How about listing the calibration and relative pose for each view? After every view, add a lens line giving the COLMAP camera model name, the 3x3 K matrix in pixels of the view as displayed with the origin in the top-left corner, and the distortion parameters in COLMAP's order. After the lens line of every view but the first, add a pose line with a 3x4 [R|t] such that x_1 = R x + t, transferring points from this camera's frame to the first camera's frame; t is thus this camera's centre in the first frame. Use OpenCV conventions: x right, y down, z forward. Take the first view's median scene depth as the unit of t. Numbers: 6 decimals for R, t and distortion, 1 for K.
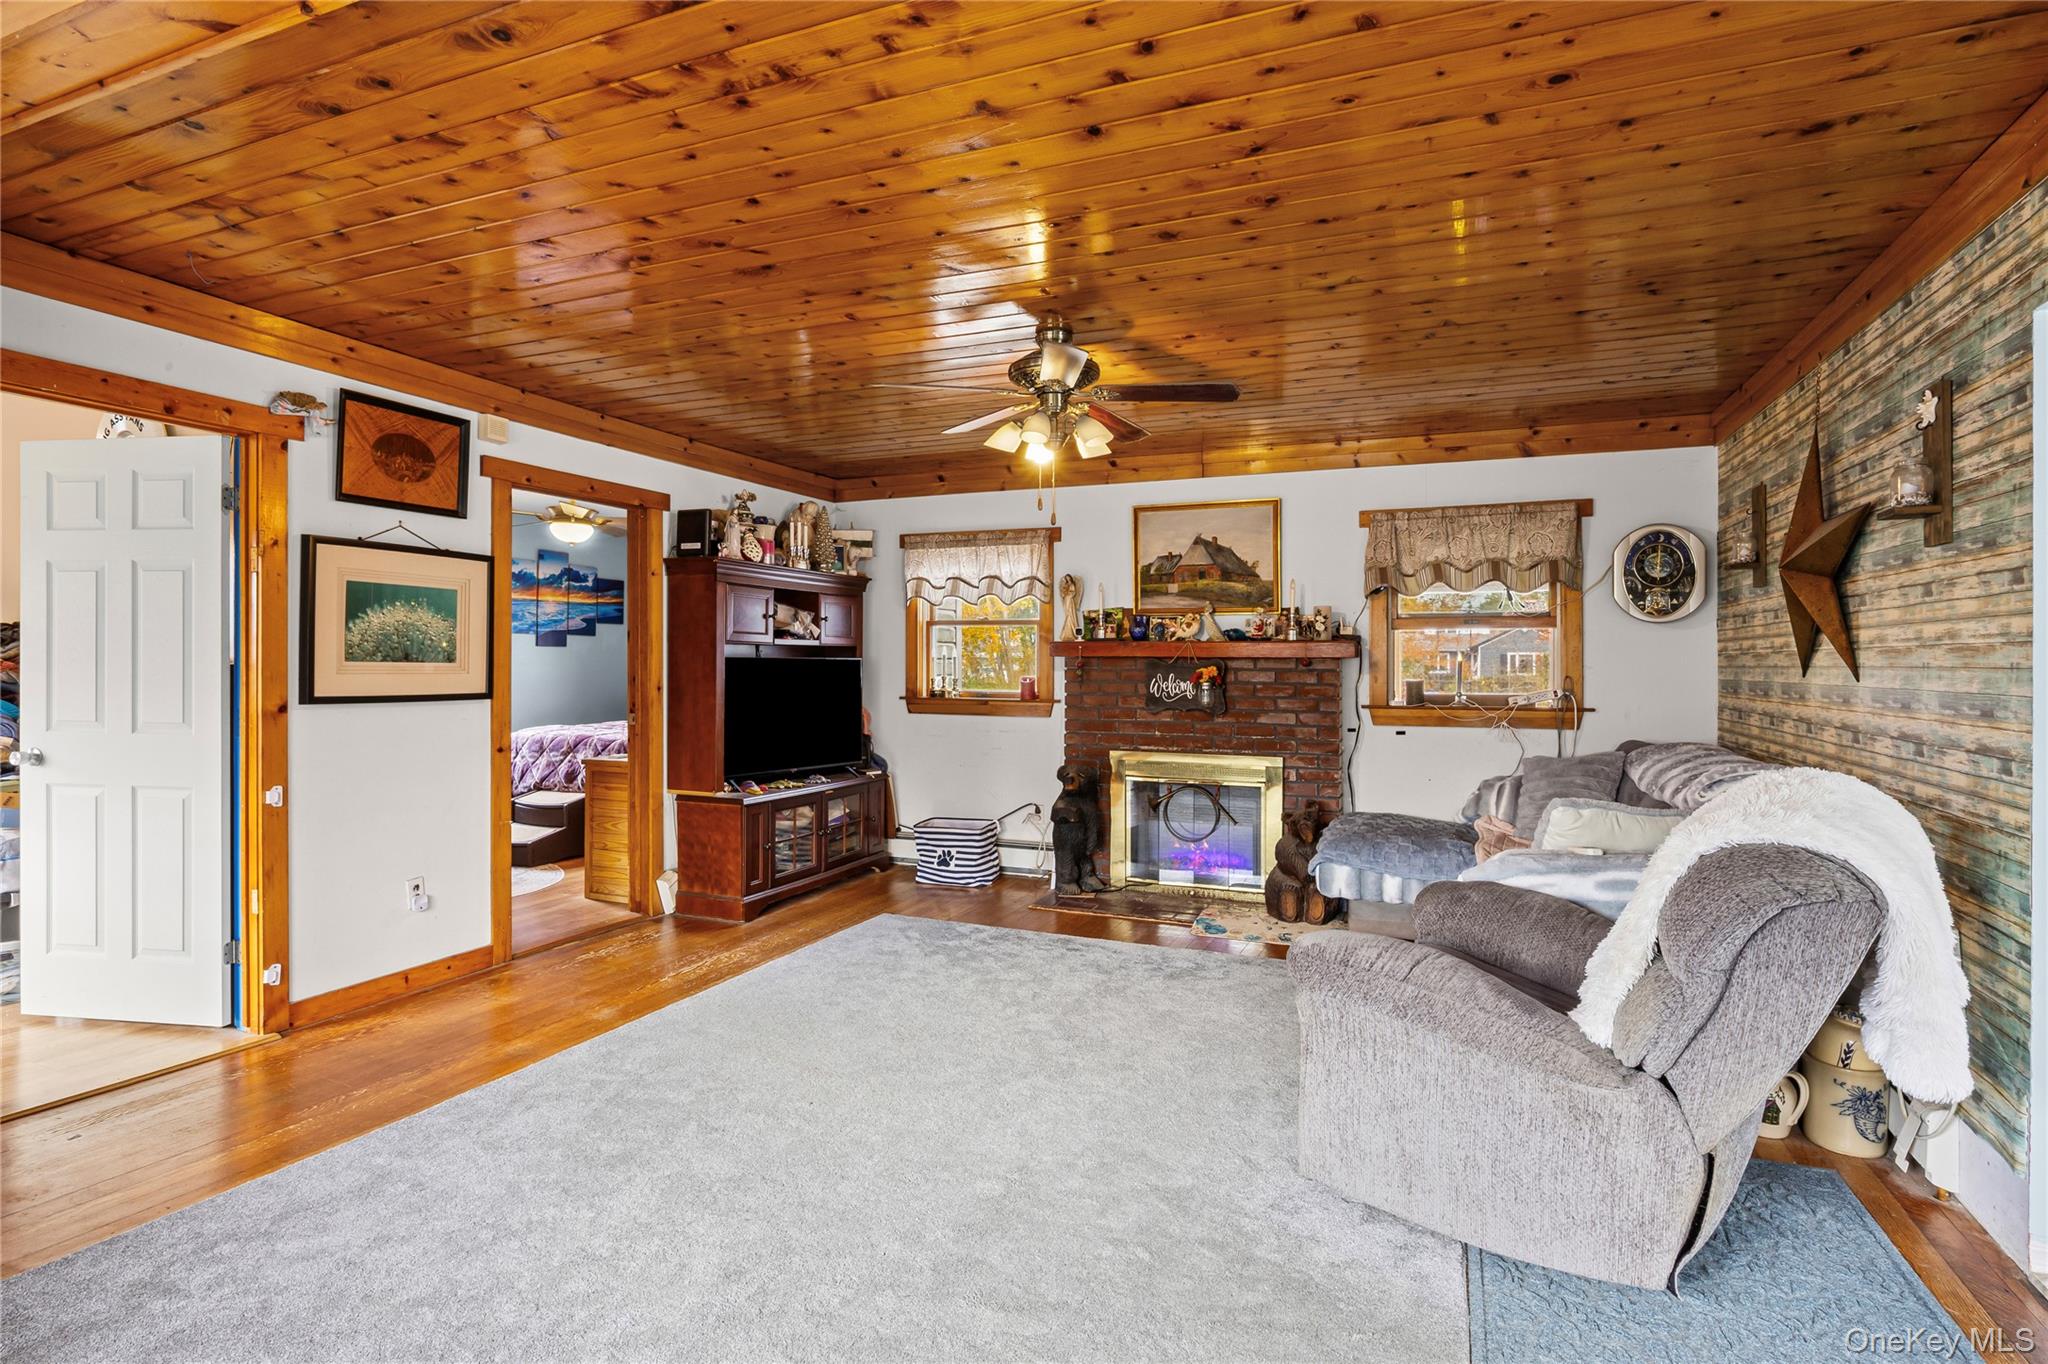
lens RADIAL K [[1023.4, 0, 1032.5], [0, 1023.4, 675.0], [0, 0, 1]] dist [-0.009505, -0.000144]
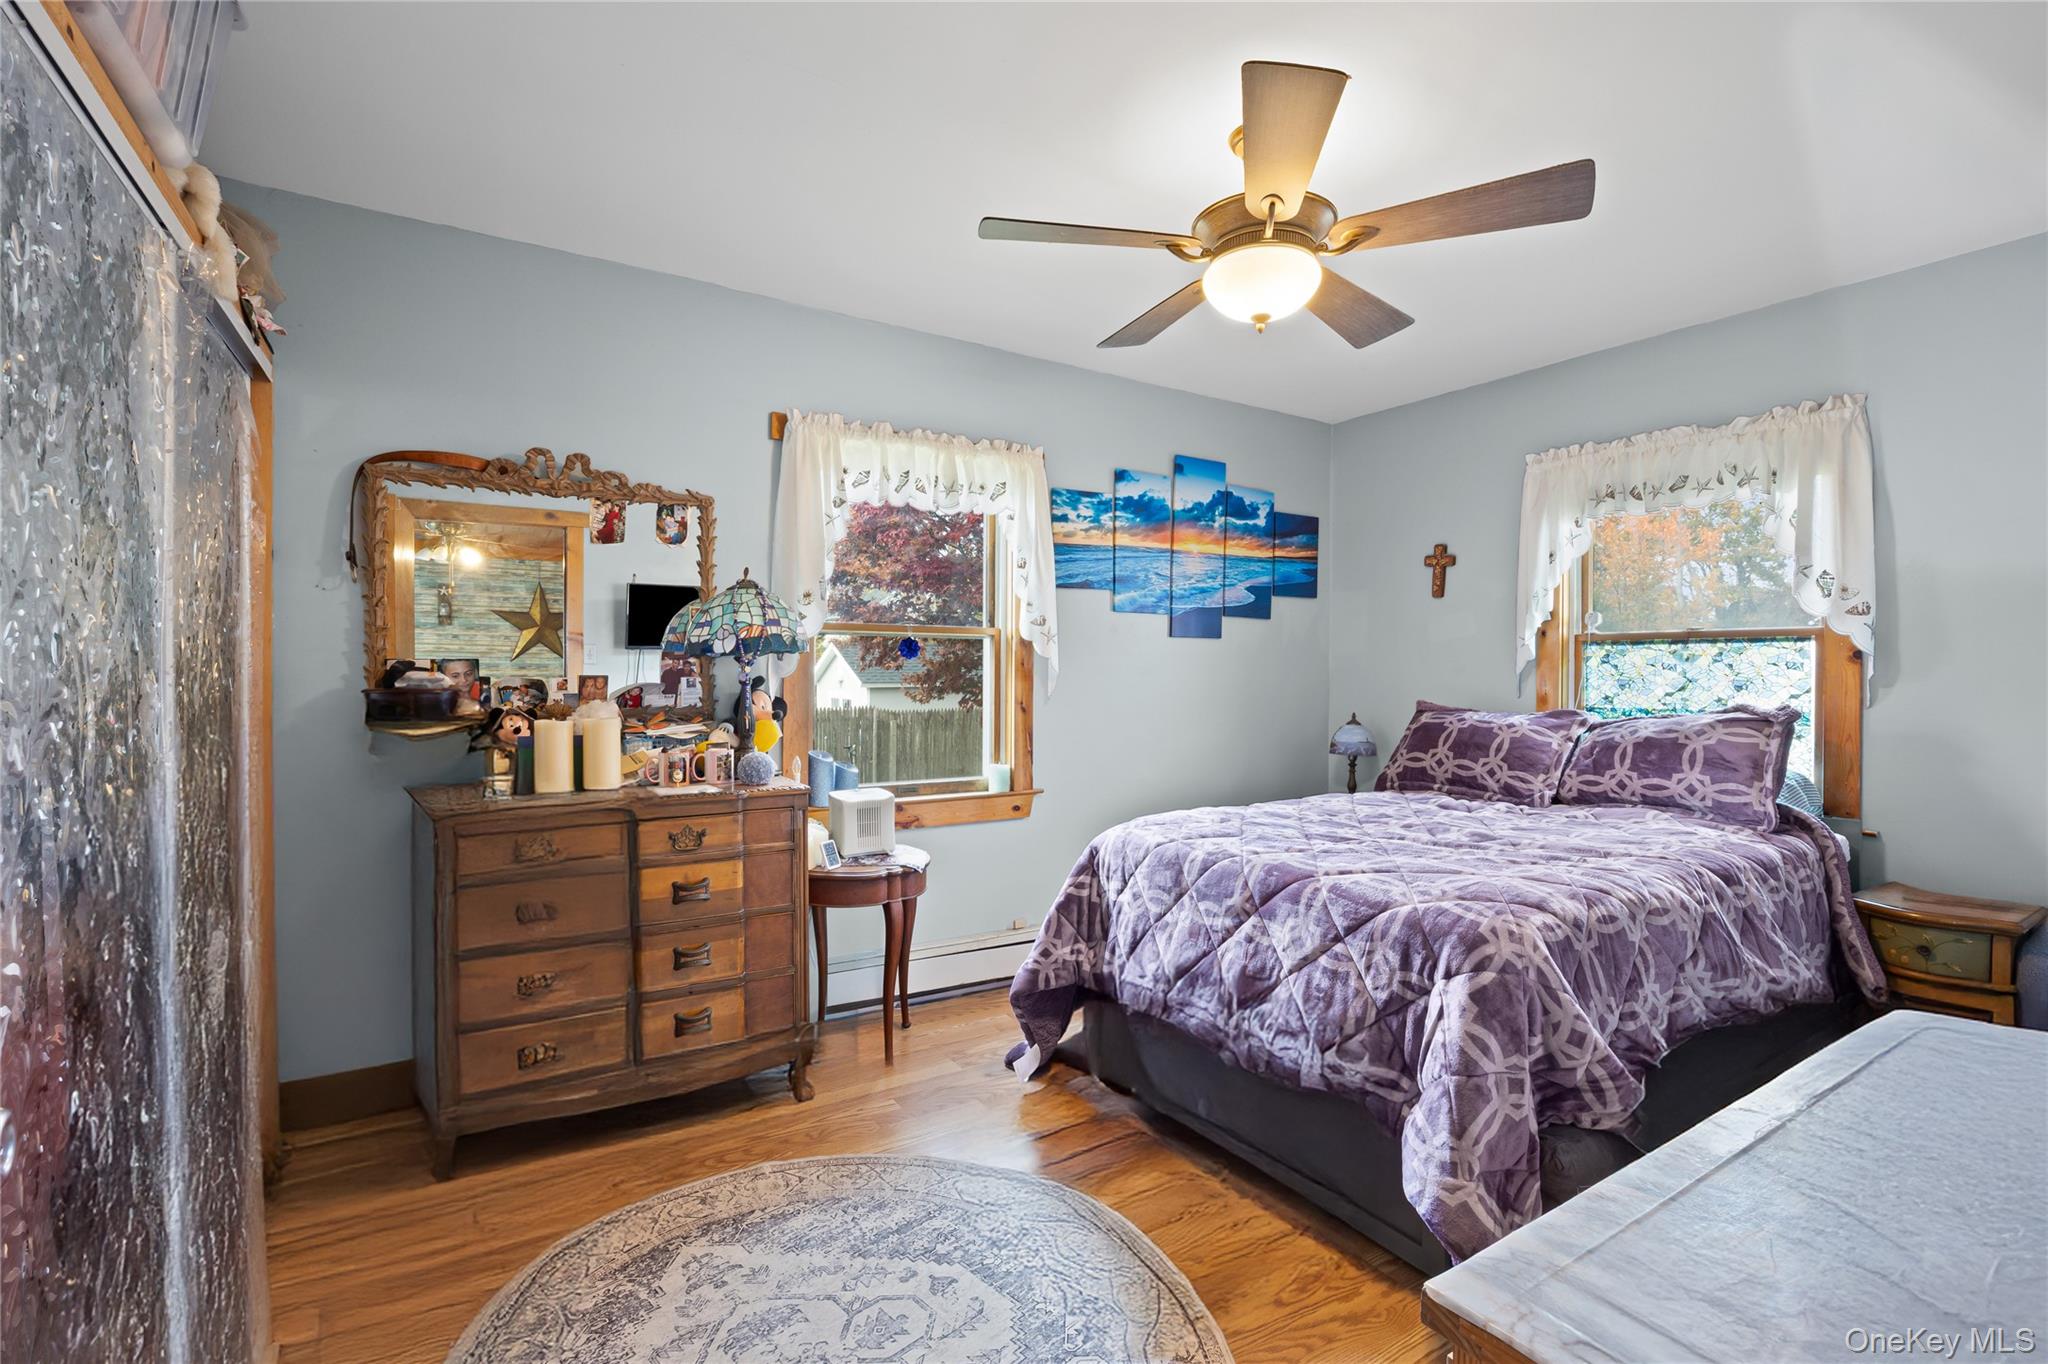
lens RADIAL K [[907.8, 0, 1026.1], [0, 907.8, 684.1], [0, 0, 1]] dist [-0.007590, -0.000416]
pose [[0.816804, -0.000768, -0.576915, -0.449825], [-0.000781, 0.999997, -0.002438, -0.004439], [0.576915, 0.002442, 0.816800, 0.935353]]
